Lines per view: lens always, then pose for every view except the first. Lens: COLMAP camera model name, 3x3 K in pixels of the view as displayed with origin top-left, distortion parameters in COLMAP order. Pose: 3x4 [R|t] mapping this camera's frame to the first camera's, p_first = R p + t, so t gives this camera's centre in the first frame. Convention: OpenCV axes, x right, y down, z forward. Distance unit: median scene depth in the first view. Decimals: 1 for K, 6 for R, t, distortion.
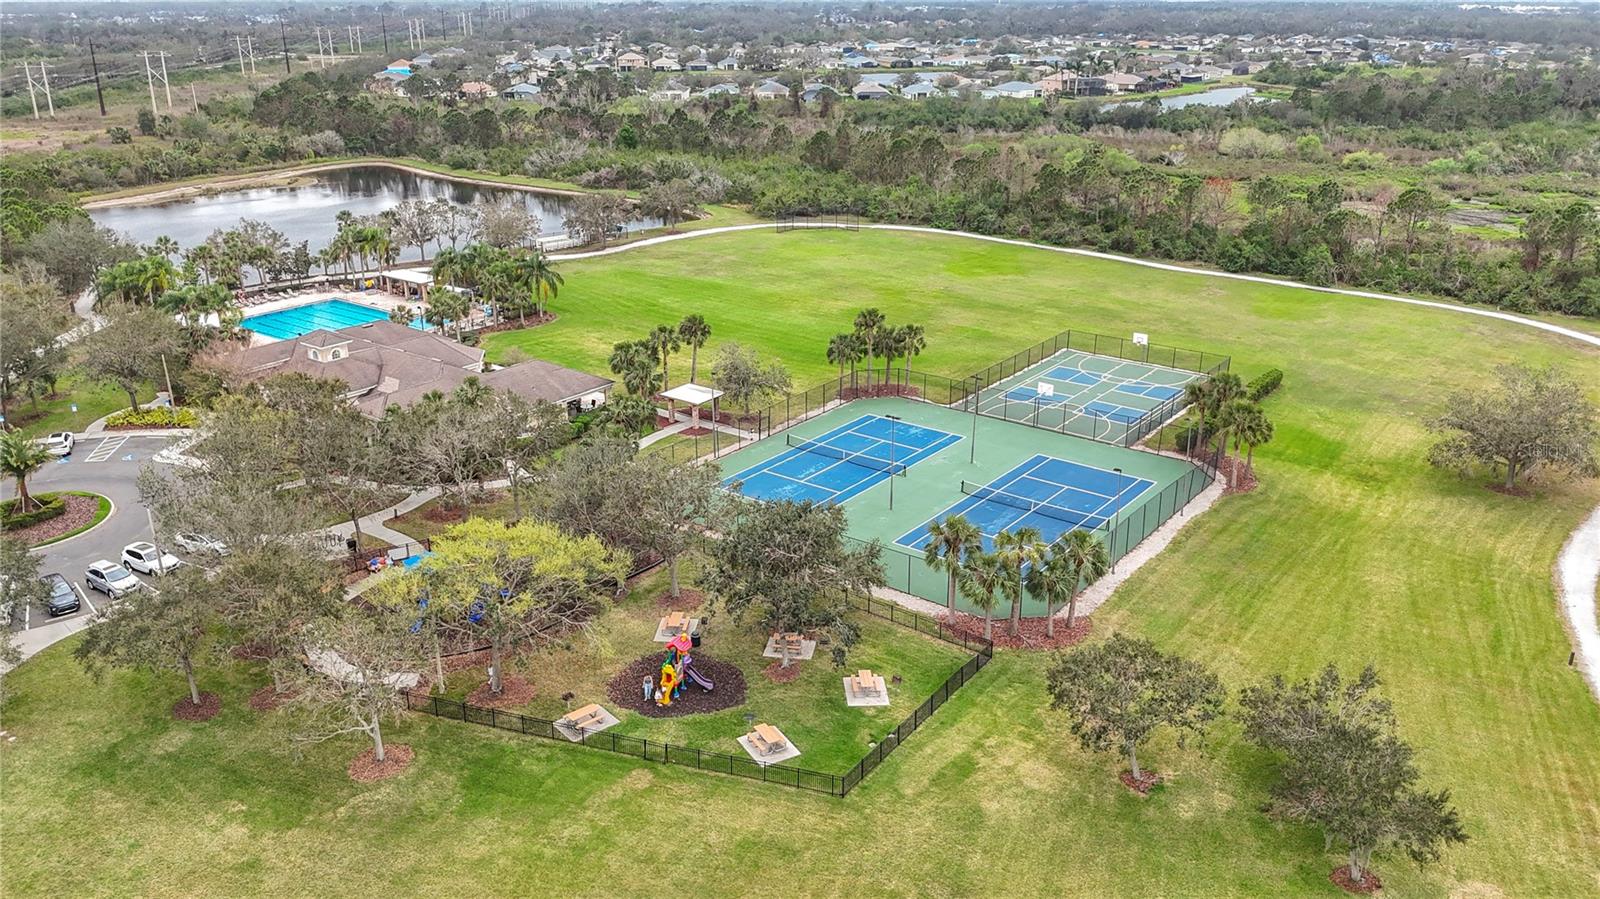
lens RADIAL K [[1211.2, 0, 800.0], [0, 1211.2, 449.5], [0, 0, 1]] dist [0.017972, -0.000001]
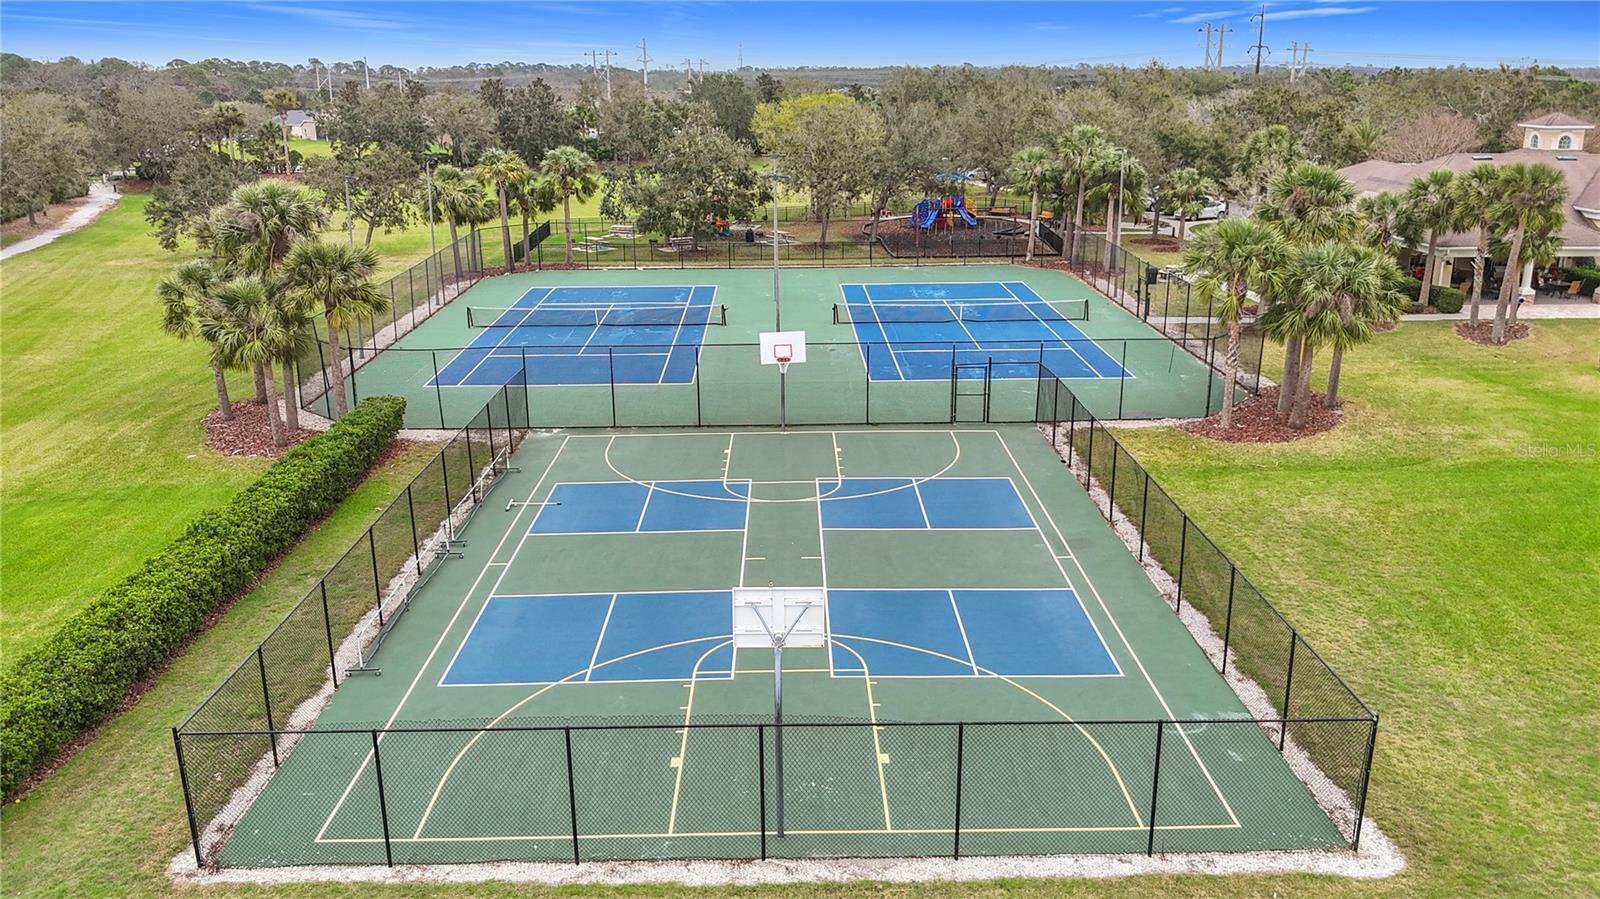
lens RADIAL K [[1193.1, 0, 791.1], [0, 1193.1, 450.3], [0, 0, 1]] dist [0.022133, -0.007410]
pose [[-0.785131, 0.187335, -0.590317, 0.669532], [-0.209082, 0.817023, 0.537362, -0.348368], [0.582970, 0.545324, -0.602302, 1.989546]]
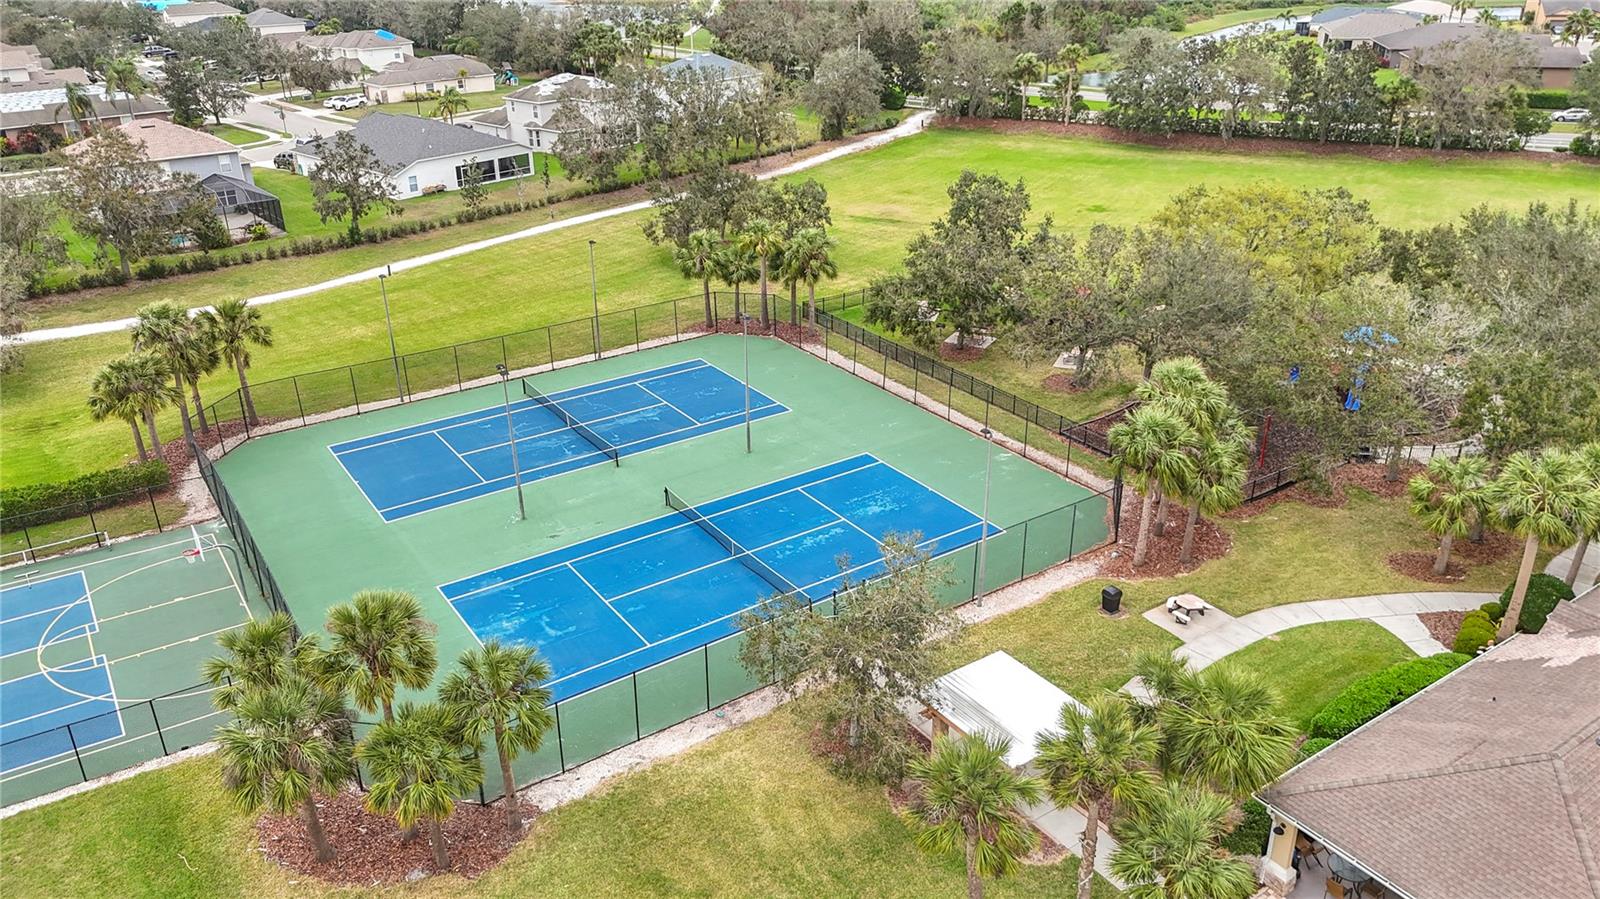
lens RADIAL K [[1211.2, 0, 800.0], [0, 1211.2, 449.5], [0, 0, 1]] dist [0.017972, -0.000001]
pose [[-0.948914, -0.122084, 0.290959, -0.193914], [0.118325, 0.717147, 0.686804, -0.554019], [-0.292508, 0.686145, -0.666066, 1.944116]]
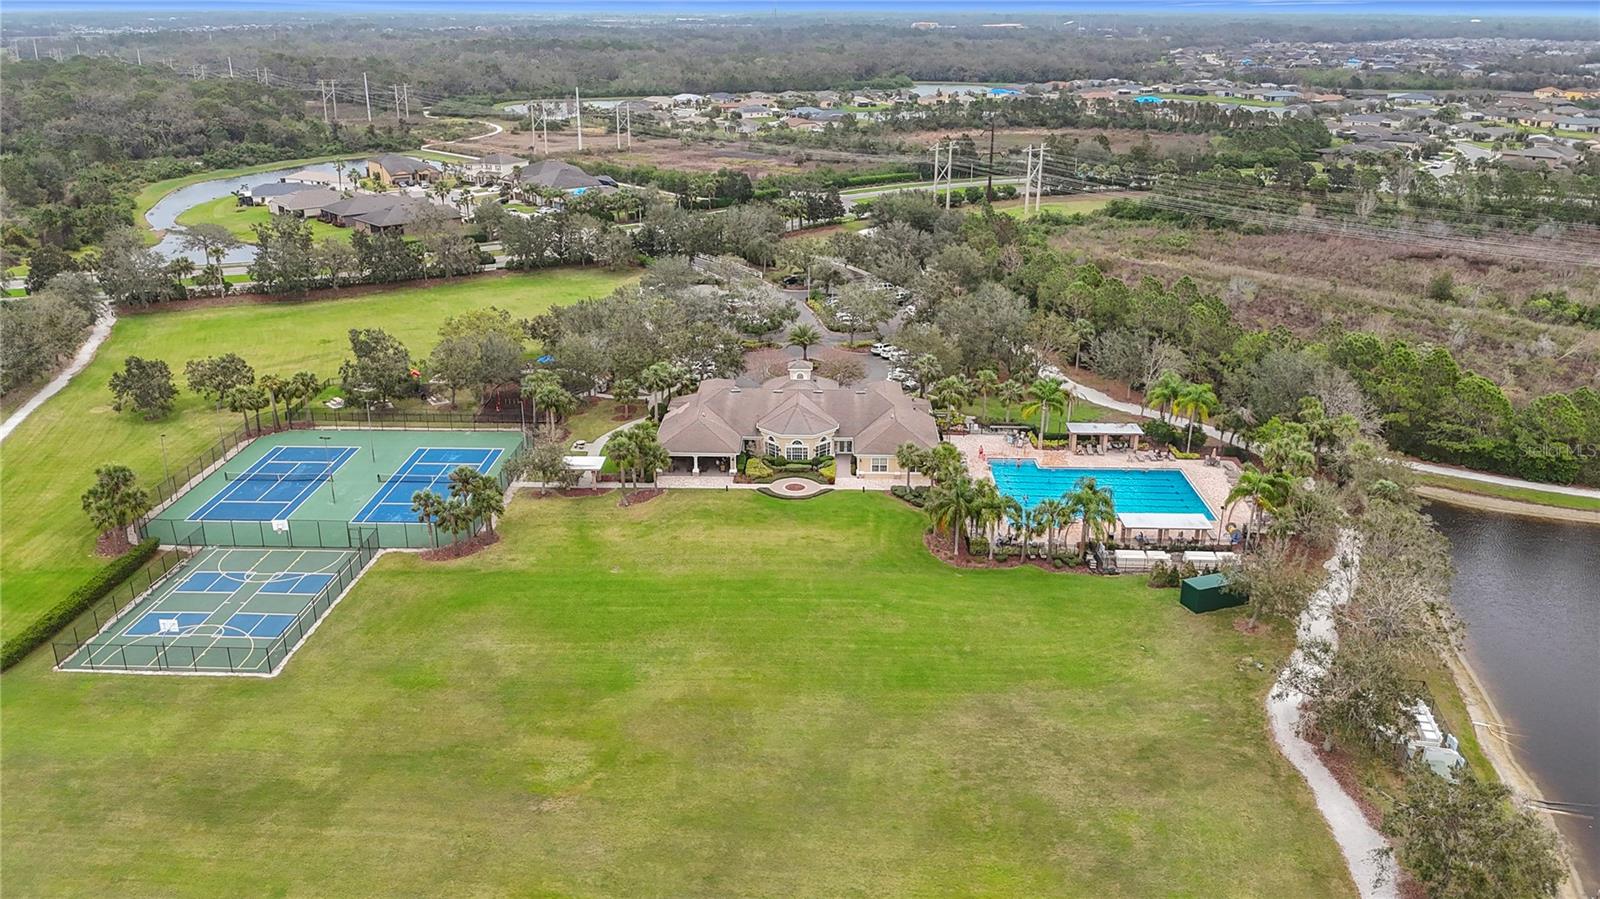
lens RADIAL K [[1193.1, 0, 791.1], [0, 1193.1, 450.3], [0, 0, 1]] dist [0.022133, -0.007410]
pose [[-0.811790, 0.198886, -0.549037, 0.658423], [-0.205484, 0.782788, 0.587383, -1.315371], [0.546602, 0.589650, -0.594592, 2.966876]]
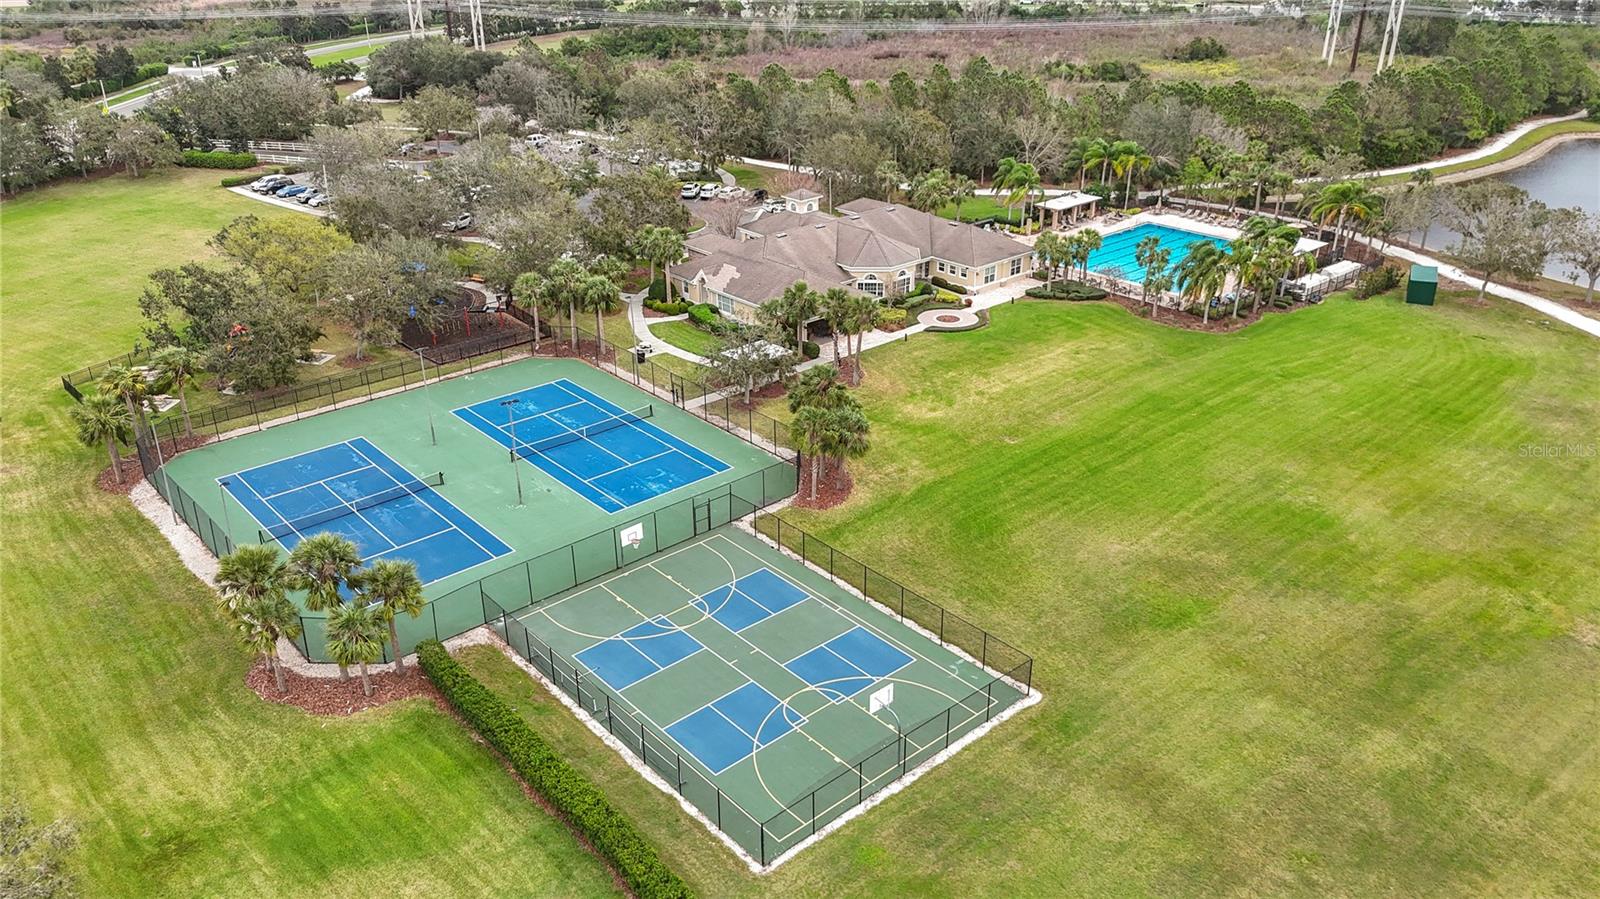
lens RADIAL K [[1156.3, 0, 800.0], [0, 1156.3, 449.5], [0, 0, 1]] dist [0.054118, -0.002221]
pose [[-0.187701, 0.428191, -0.883980, 1.155619], [-0.342917, 0.814780, 0.467484, -0.660458], [0.920422, 0.390879, -0.006101, 1.729242]]
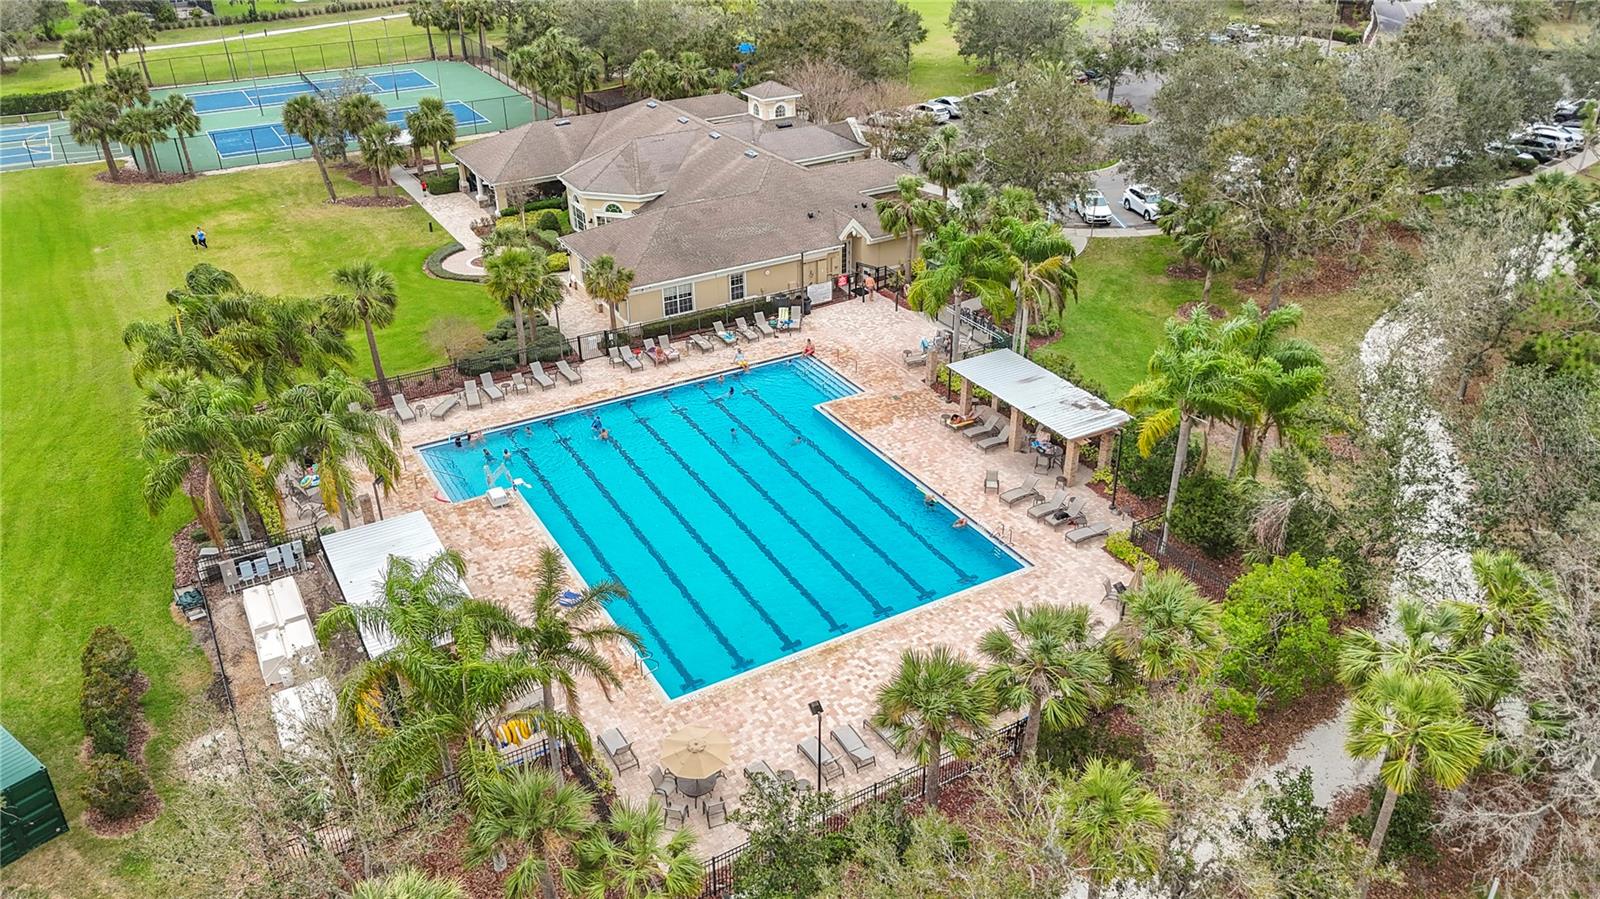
lens RADIAL K [[1184.1, 0, 795.3], [0, 1184.1, 449.7], [0, 0, 1]] dist [0.067880, -0.076900]
pose [[-0.925830, -0.177185, 0.333834, -1.081991], [0.138387, 0.663022, 0.735697, -0.780942], [-0.351693, 0.727329, -0.589326, 2.524832]]
